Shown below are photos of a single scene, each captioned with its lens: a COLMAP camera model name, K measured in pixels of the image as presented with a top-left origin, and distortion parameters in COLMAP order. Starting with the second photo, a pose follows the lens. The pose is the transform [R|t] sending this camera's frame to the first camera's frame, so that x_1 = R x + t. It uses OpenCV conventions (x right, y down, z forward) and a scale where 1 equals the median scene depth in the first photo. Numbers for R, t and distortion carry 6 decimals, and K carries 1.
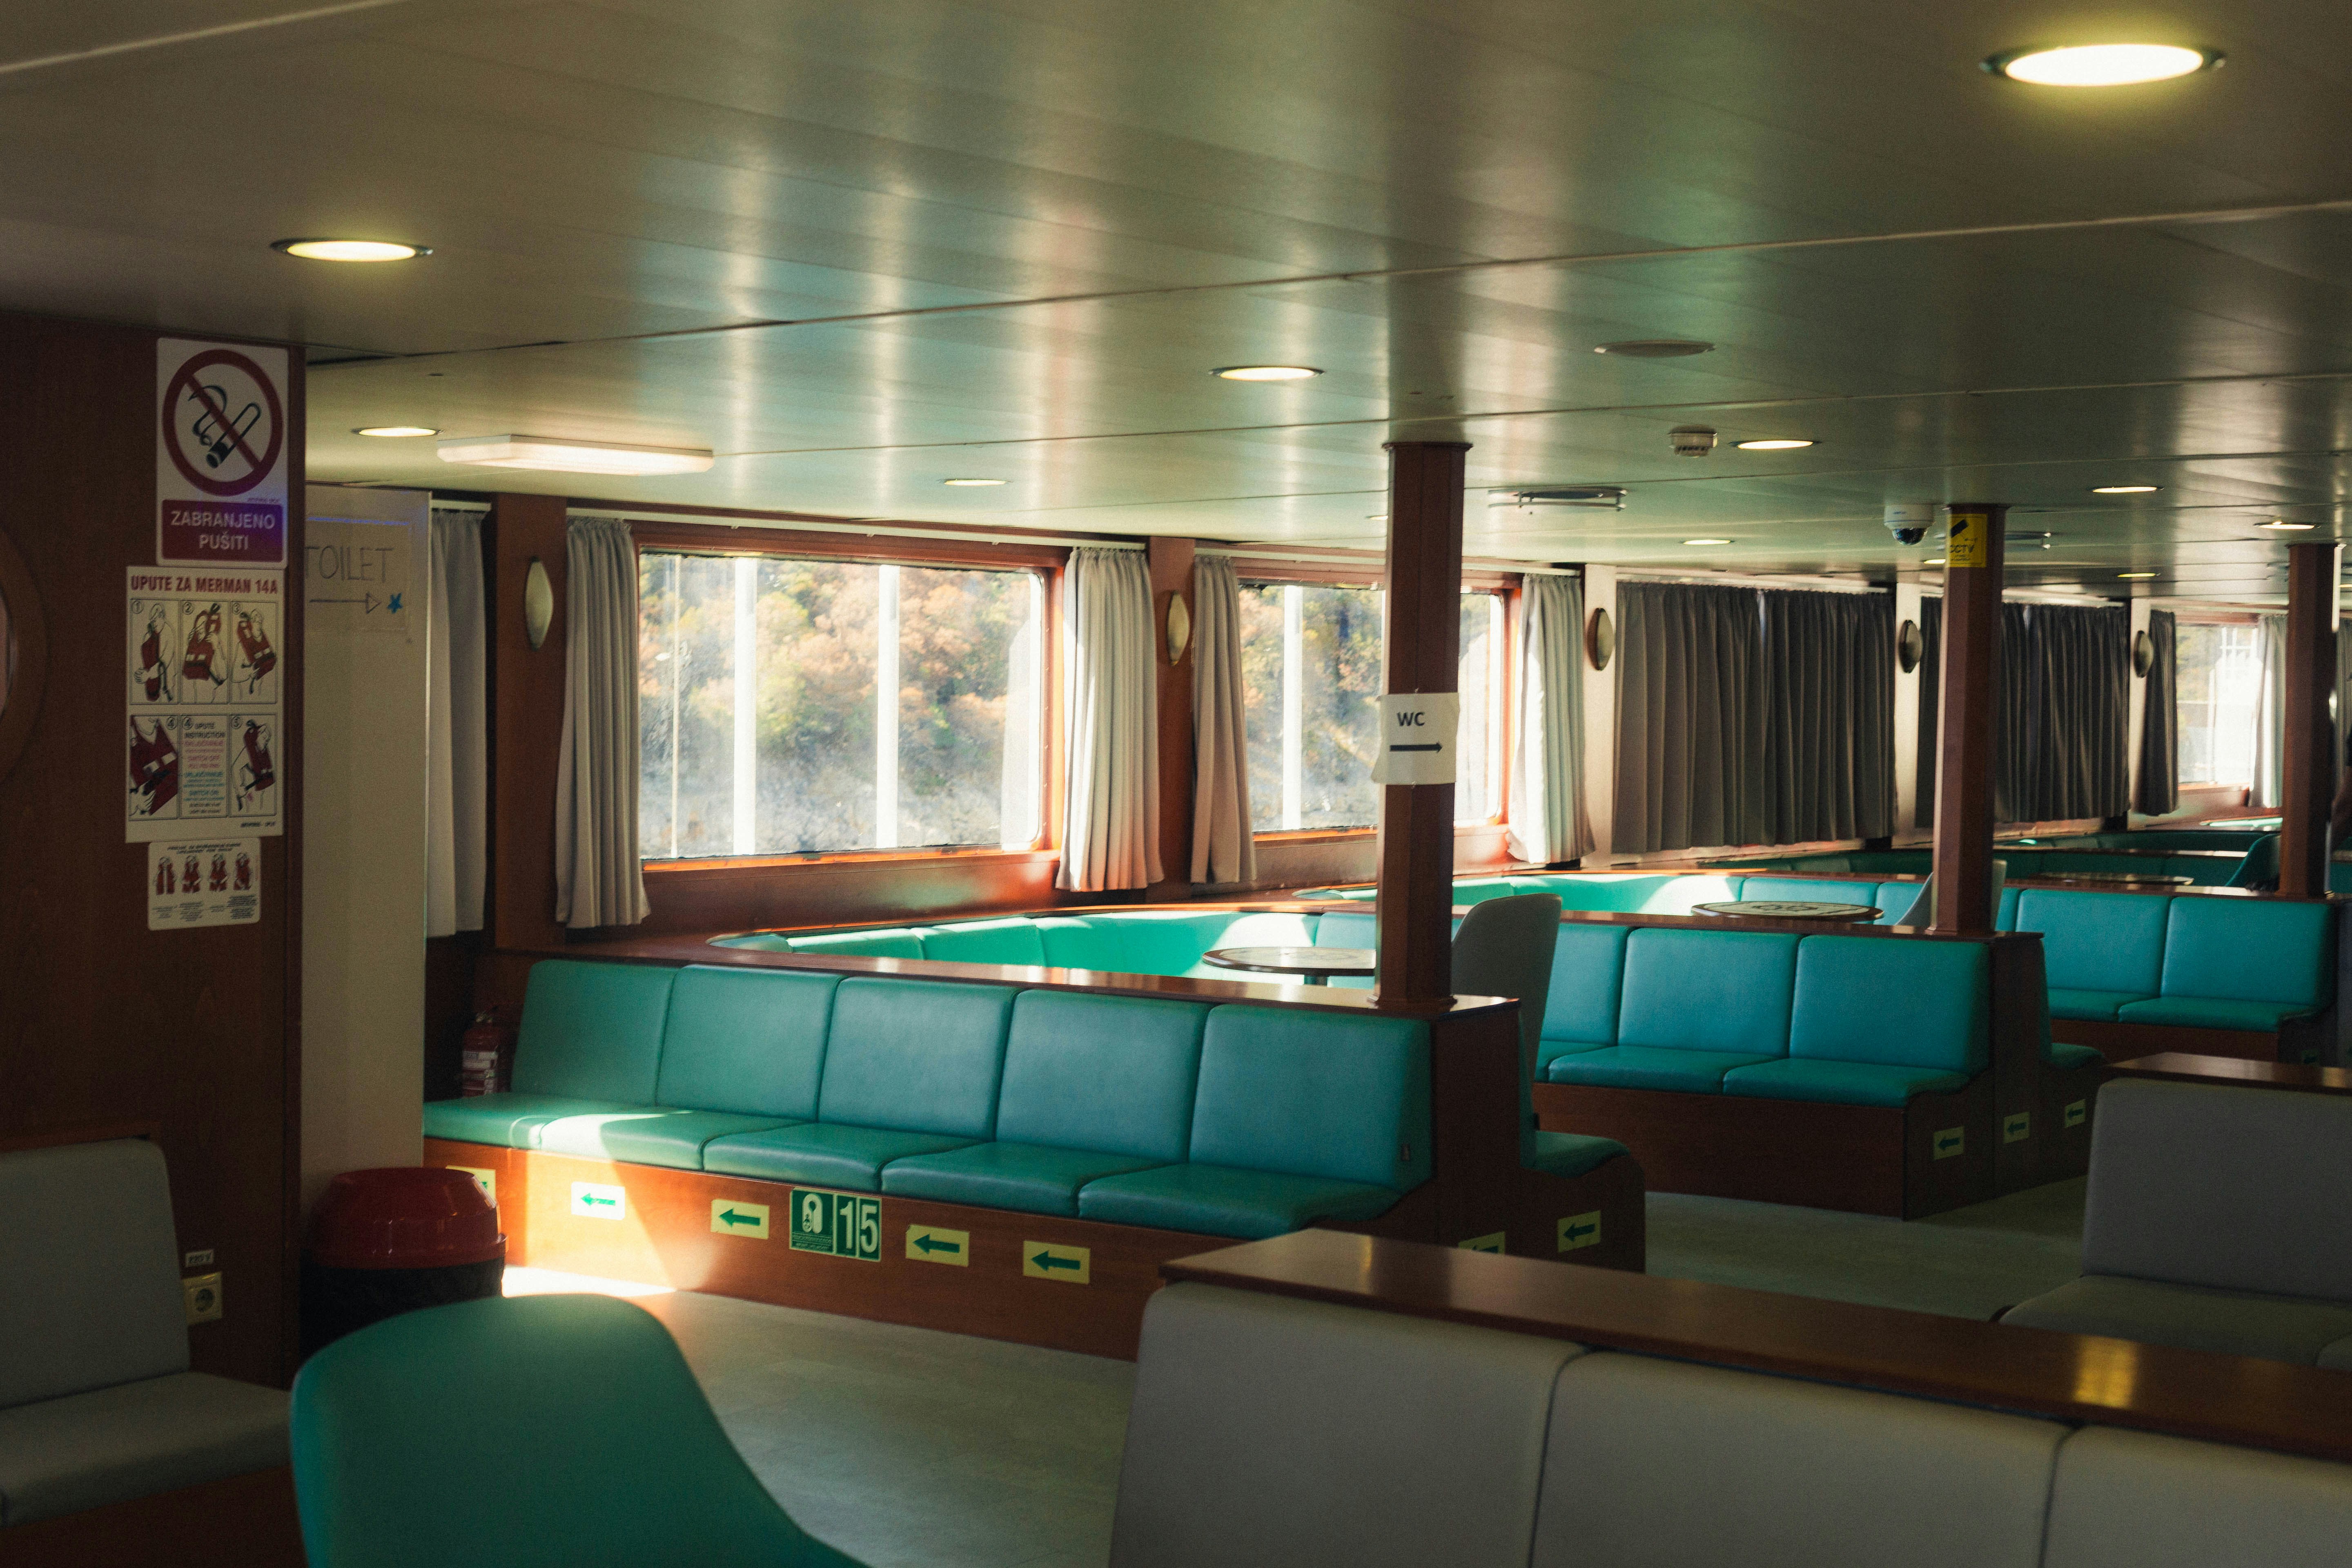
lens RADIAL K [[3249.7, 0, 1176.0], [0, 3249.7, 784.0], [0, 0, 1]] dist [-0.000749, -0.059262]
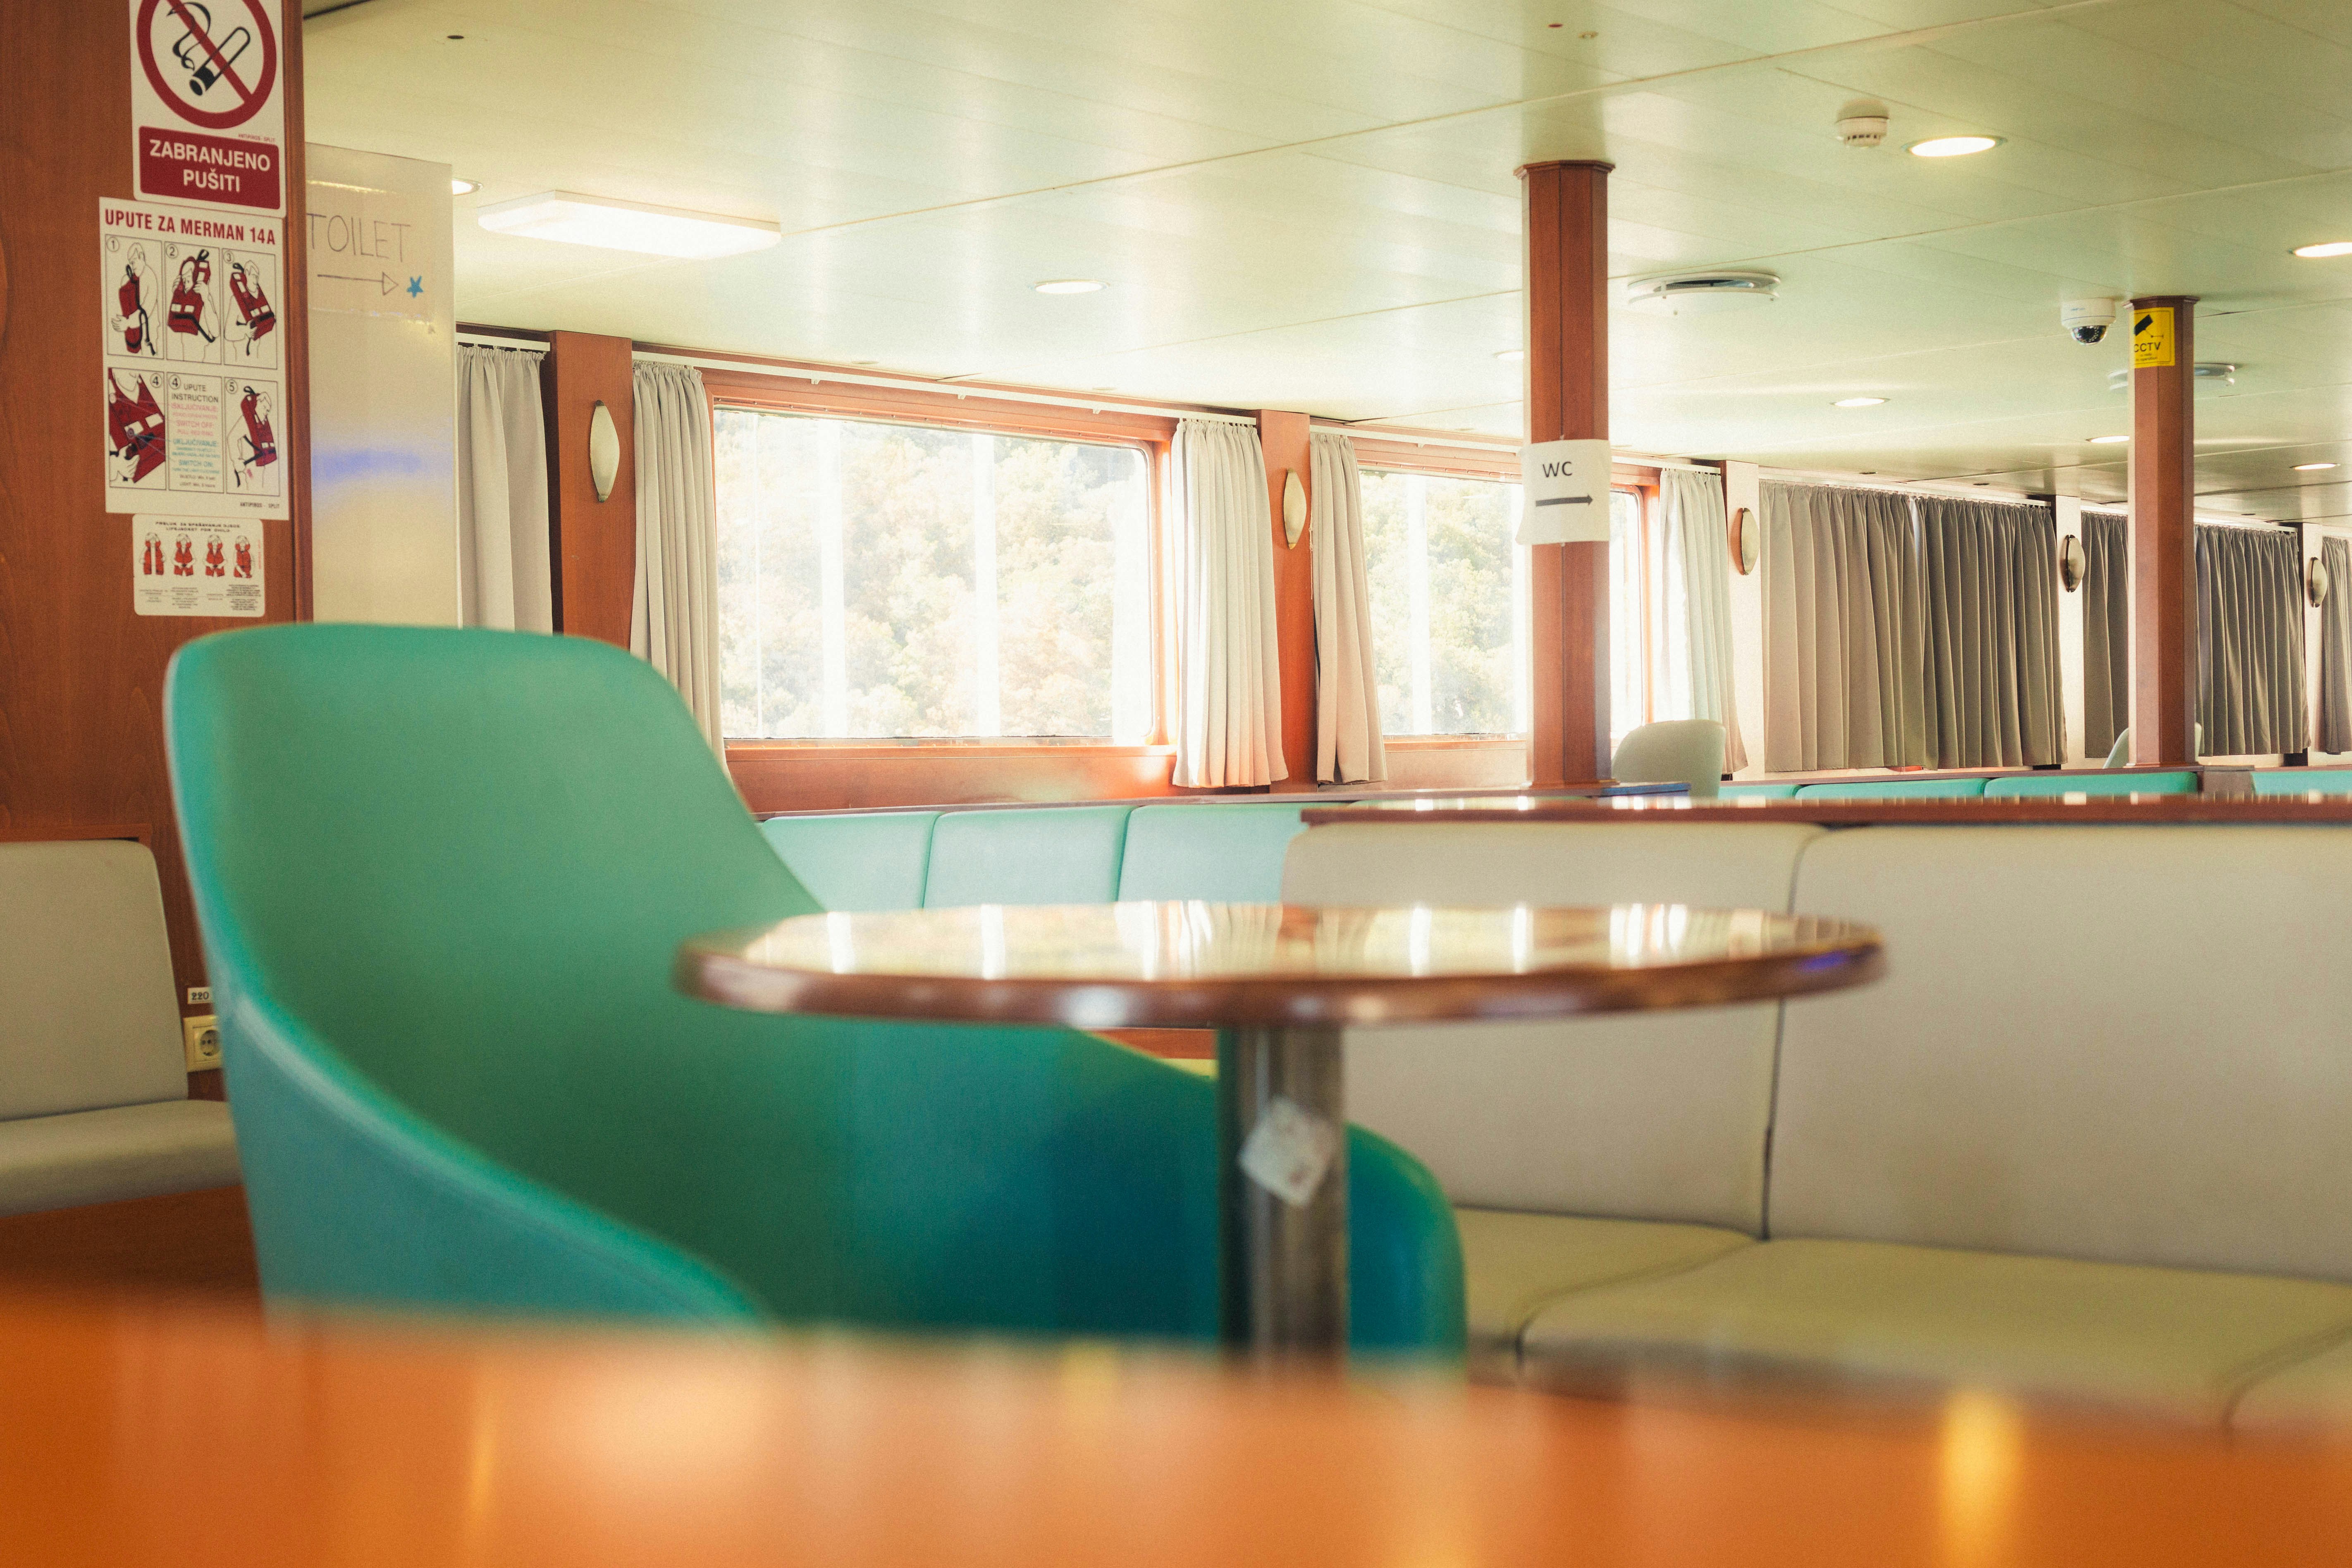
lens RADIAL K [[3285.6, 0, 1176.0], [0, 3285.6, 784.0], [0, 0, 1]] dist [-0.010776, 0.009559]
pose [[0.998790, -0.033976, -0.035553, -0.003483], [0.032878, 0.998978, -0.031021, 0.085019], [0.036571, 0.029814, 0.998886, 0.083333]]
